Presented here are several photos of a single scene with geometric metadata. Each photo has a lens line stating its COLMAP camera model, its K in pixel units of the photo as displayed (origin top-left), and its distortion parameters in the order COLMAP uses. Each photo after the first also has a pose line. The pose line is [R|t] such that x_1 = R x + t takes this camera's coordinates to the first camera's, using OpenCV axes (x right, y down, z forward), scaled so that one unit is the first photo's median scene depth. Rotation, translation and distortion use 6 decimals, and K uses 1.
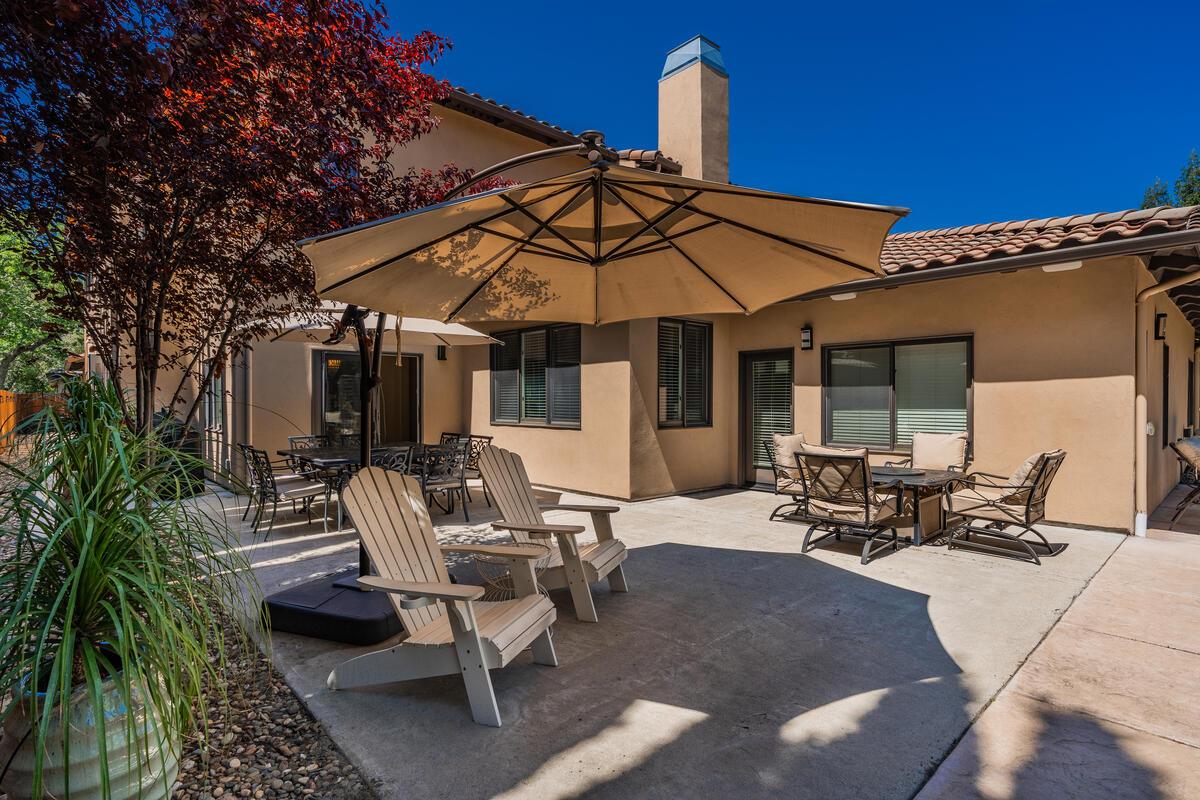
lens RADIAL K [[585.2, 0, 600.0], [0, 585.2, 400.0], [0, 0, 1]] dist [-0.014064, 0.000068]
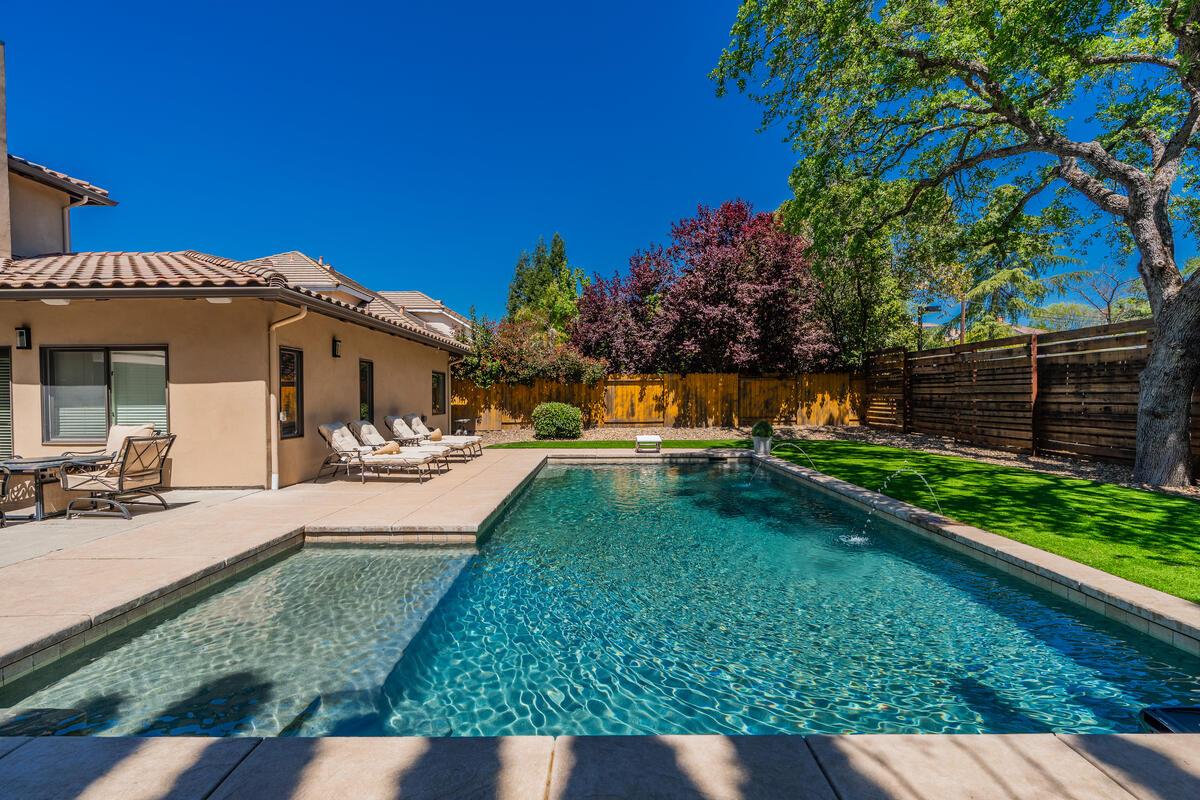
lens RADIAL K [[545.8, 0, 600.0], [0, 545.8, 400.0], [0, 0, 1]] dist [0.000506, 0.000799]
pose [[0.674970, -0.005697, 0.737824, 0.461394], [0.004853, 0.999983, 0.003282, 0.006651], [-0.737830, 0.001366, 0.674986, -0.550687]]
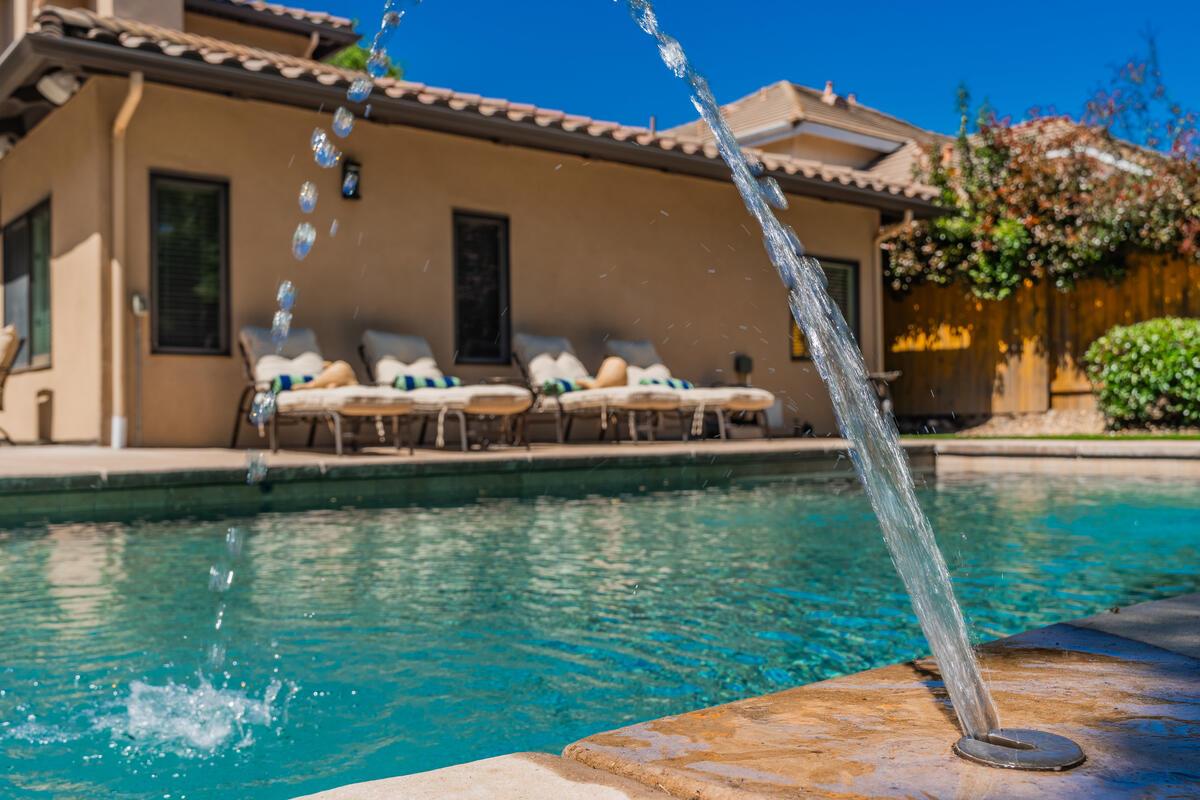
lens RADIAL K [[1140.8, 0, 600.0], [0, 1140.8, 400.0], [0, 0, 1]] dist [0.003054, -0.004158]
pose [[0.998480, -0.011792, -0.053840, 1.618836], [0.010766, 0.999755, -0.019314, 0.206721], [0.054055, 0.018705, 0.998363, -0.440879]]
